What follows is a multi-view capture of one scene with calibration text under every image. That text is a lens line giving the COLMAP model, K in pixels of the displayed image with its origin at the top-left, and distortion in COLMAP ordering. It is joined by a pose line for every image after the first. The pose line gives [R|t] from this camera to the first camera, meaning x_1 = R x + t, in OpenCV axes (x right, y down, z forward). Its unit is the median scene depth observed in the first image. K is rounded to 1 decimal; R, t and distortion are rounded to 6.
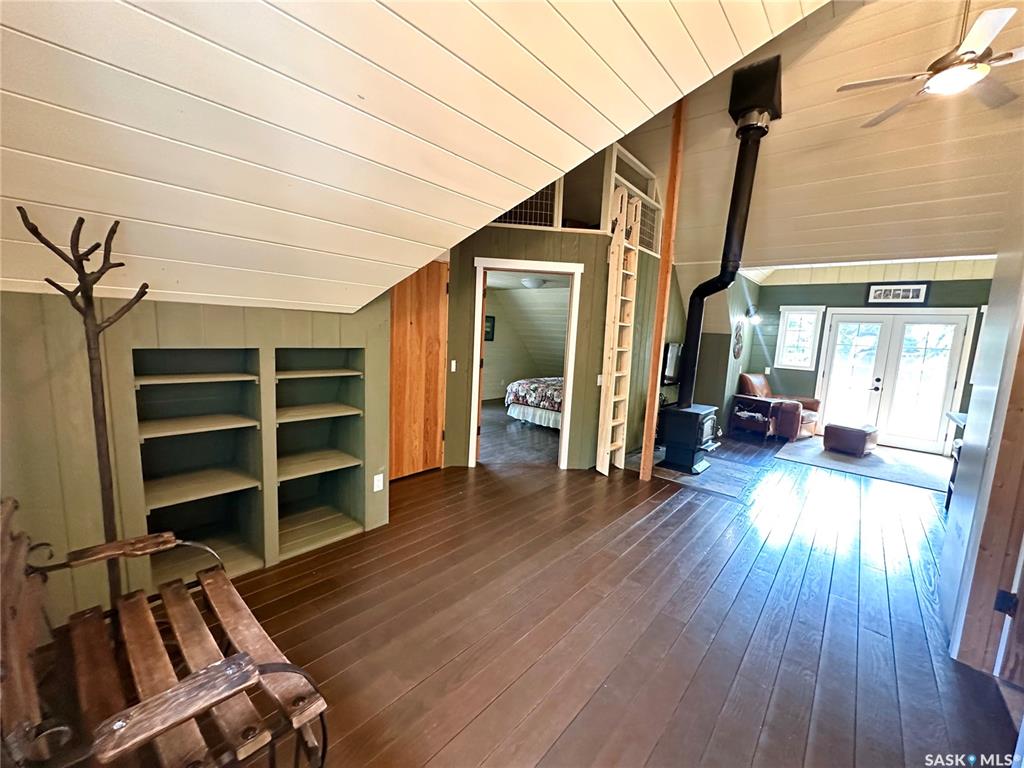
lens RADIAL K [[409.3, 0, 510.4], [0, 409.3, 384.4], [0, 0, 1]] dist [-0.006293, 0.001483]
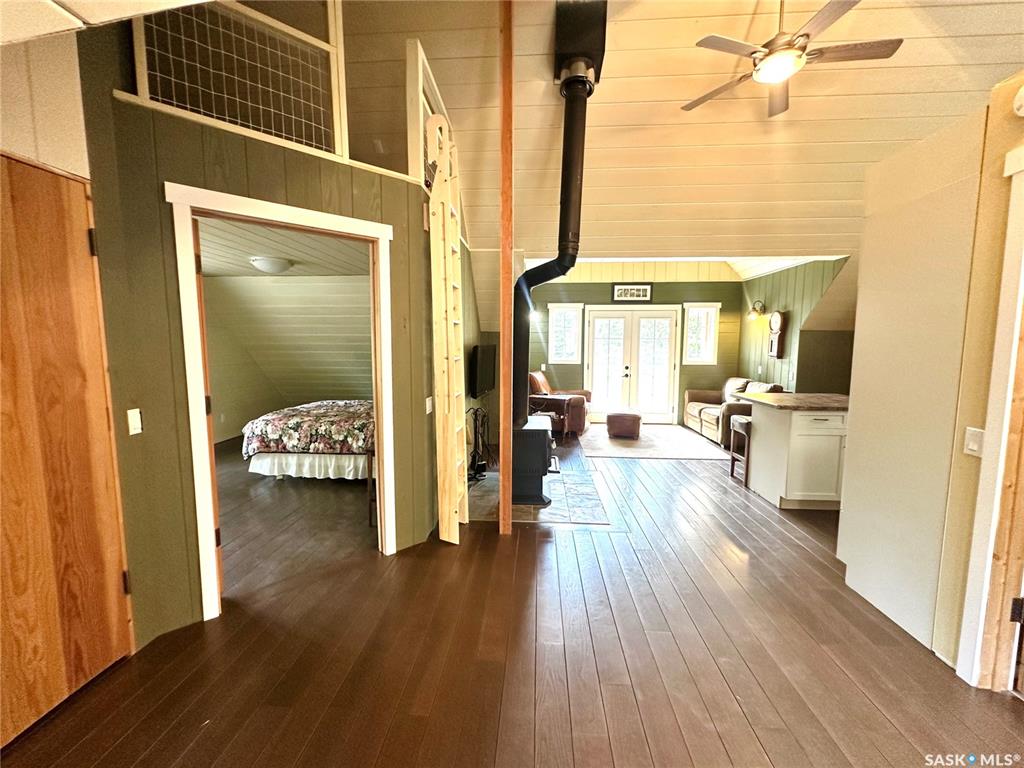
lens RADIAL K [[409.3, 0, 510.9], [0, 409.3, 384.2], [0, 0, 1]] dist [-0.006293, 0.001483]
pose [[0.796509, -0.108339, 0.594841, -0.069892], [0.113782, 0.993096, 0.028517, -0.049760], [-0.593824, 0.044968, 0.803337, 0.385351]]
